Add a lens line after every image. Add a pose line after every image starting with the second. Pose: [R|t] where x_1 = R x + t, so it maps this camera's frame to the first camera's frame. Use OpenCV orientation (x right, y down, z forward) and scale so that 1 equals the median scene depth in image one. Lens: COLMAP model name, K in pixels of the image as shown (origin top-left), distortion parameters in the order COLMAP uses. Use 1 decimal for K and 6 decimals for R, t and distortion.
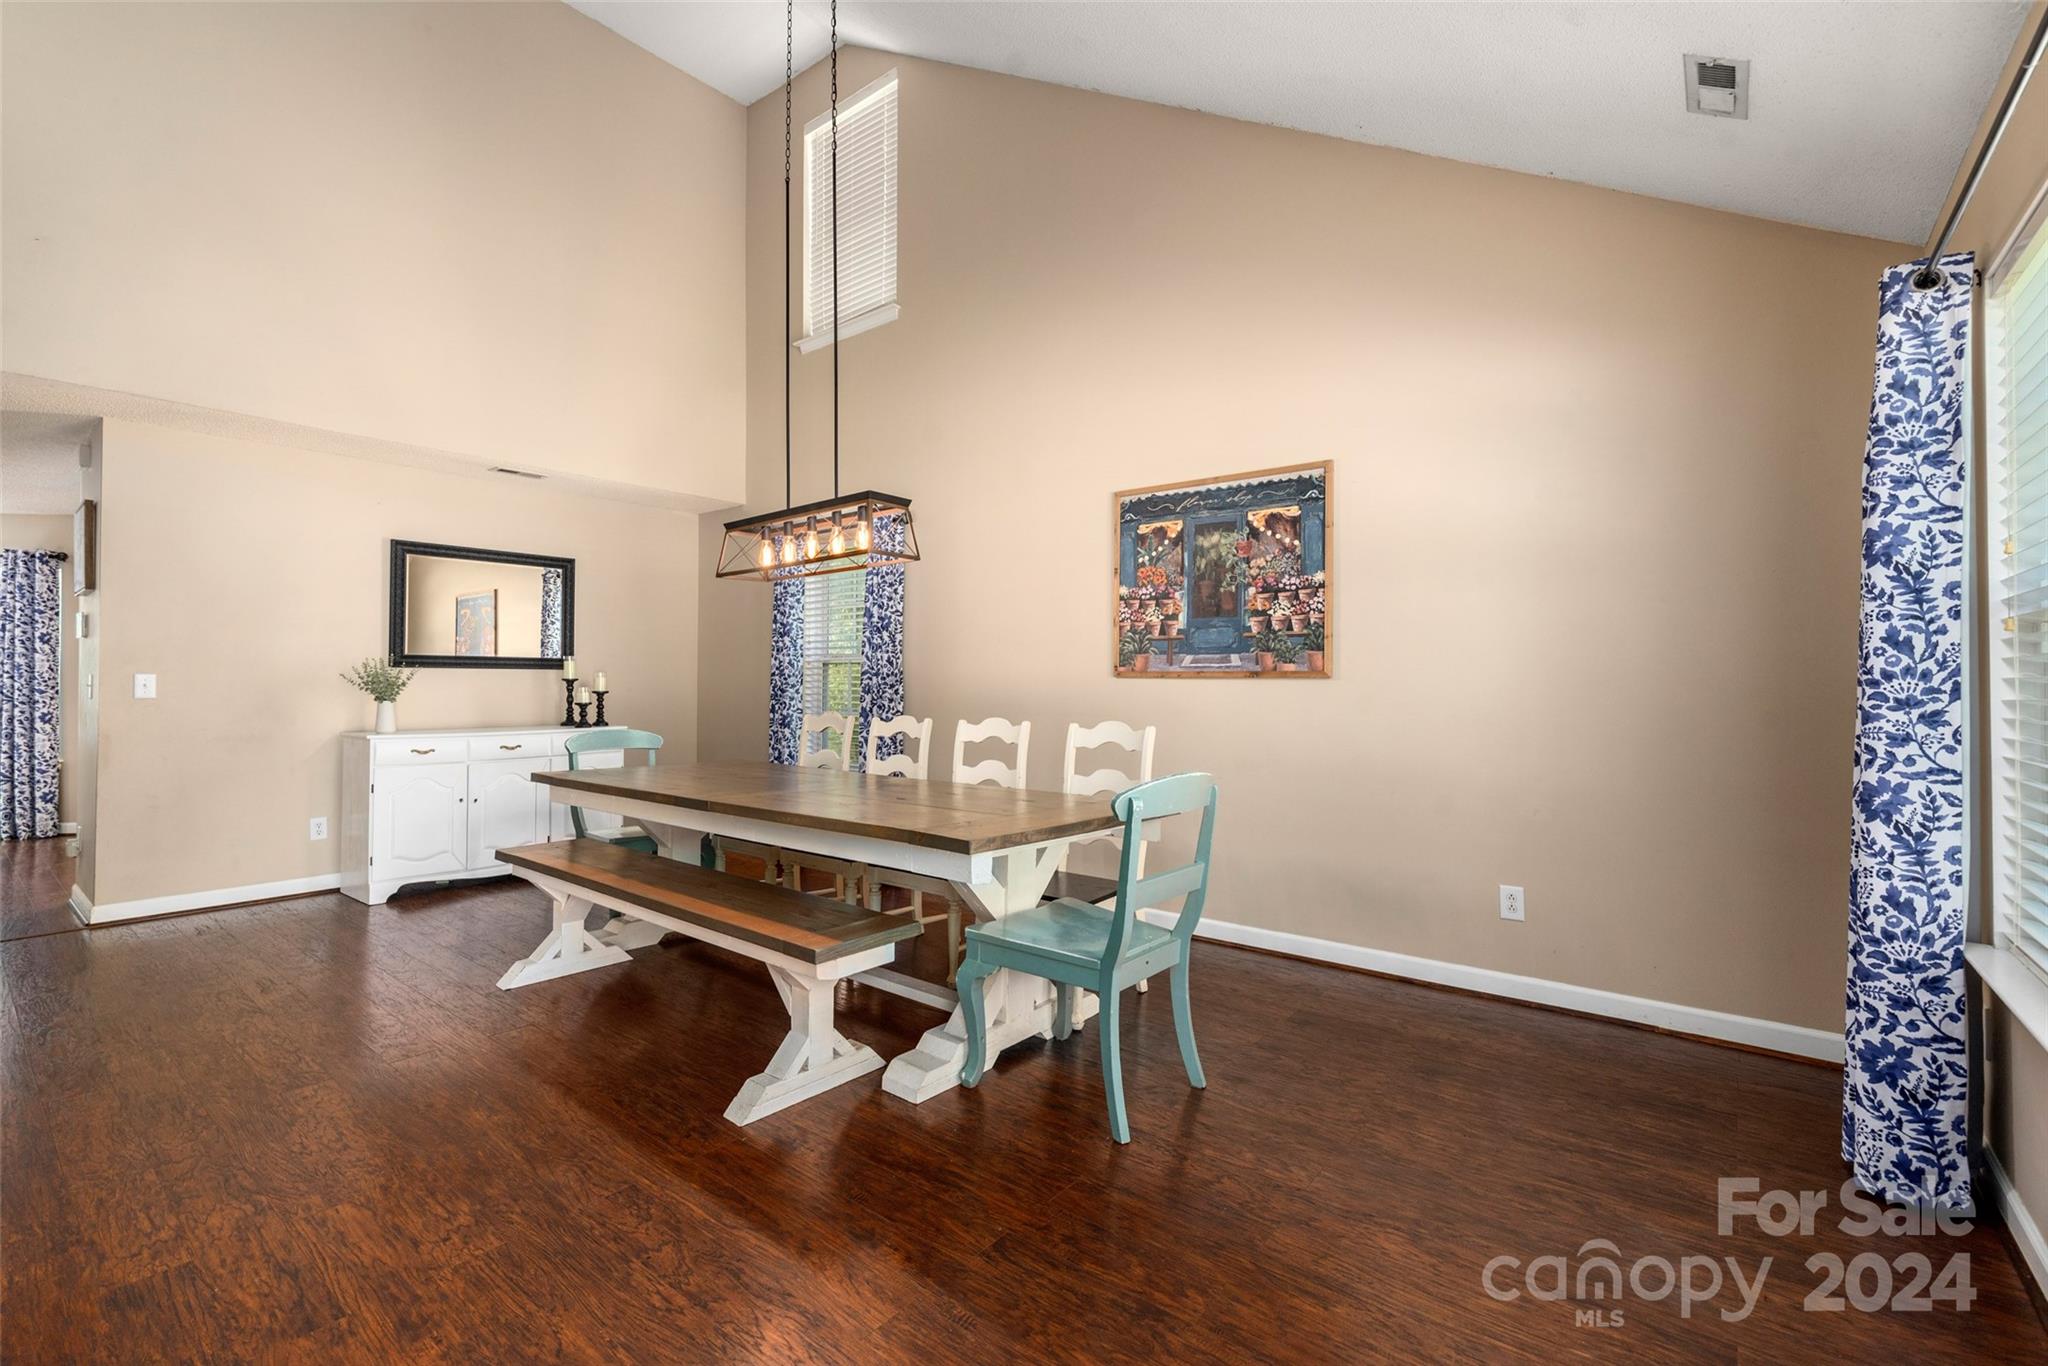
lens RADIAL K [[869.5, 0, 1032.7], [0, 869.5, 679.1], [0, 0, 1]] dist [-0.025975, -0.000116]
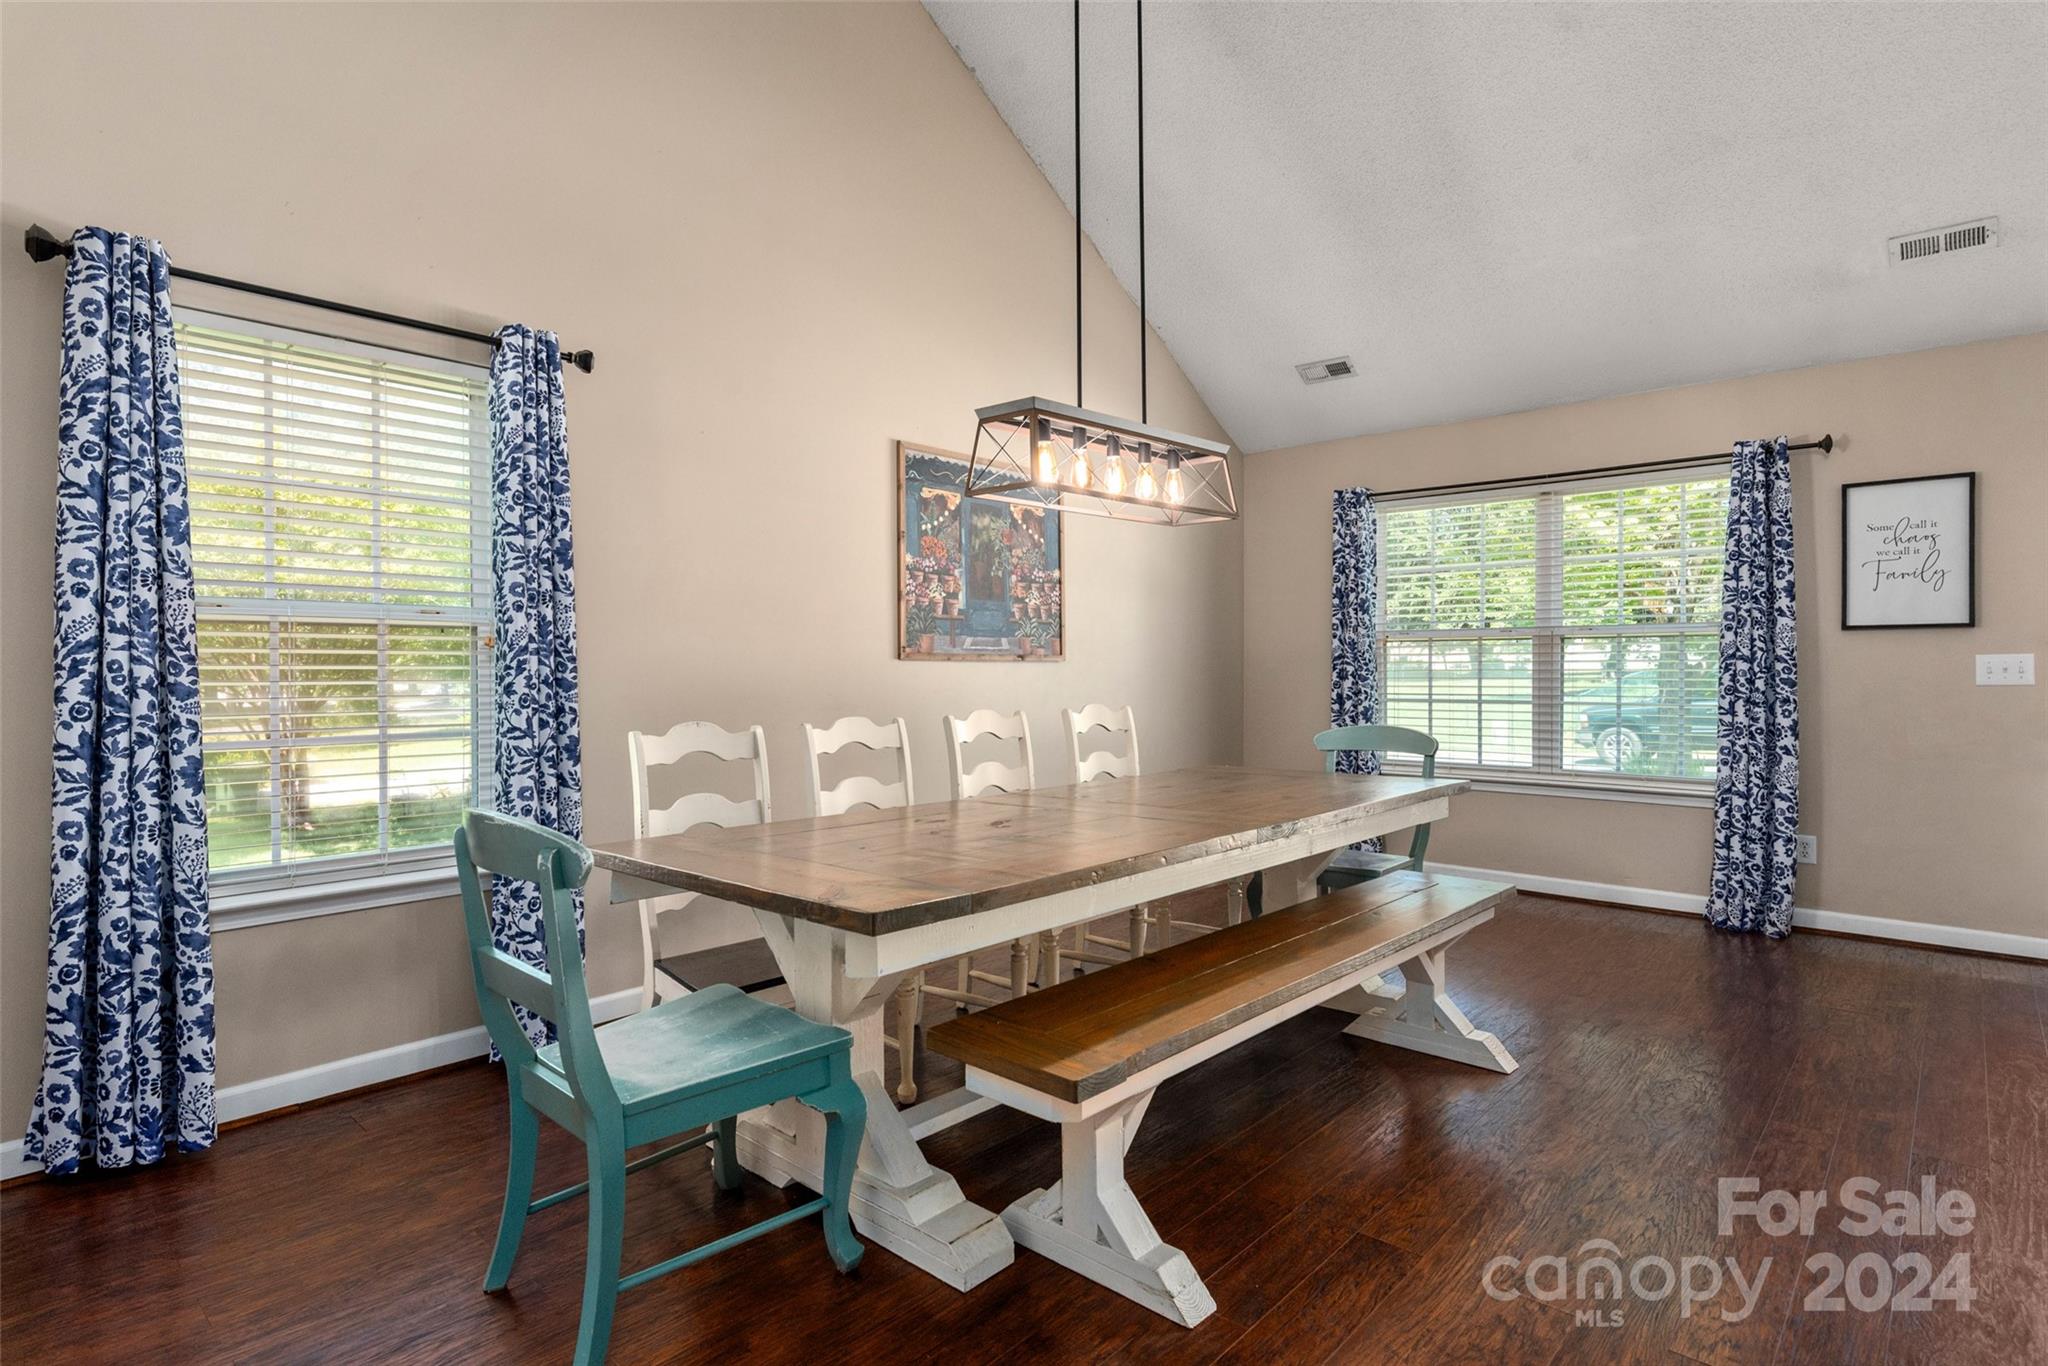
lens RADIAL K [[1040.2, 0, 1015.2], [0, 1040.2, 675.3], [0, 0, 1]] dist [-0.001703, -0.003114]
pose [[0.067867, -0.008894, 0.997655, -0.953619], [0.004778, 0.999952, 0.008590, 0.004955], [-0.997683, 0.004184, 0.067906, 0.863431]]
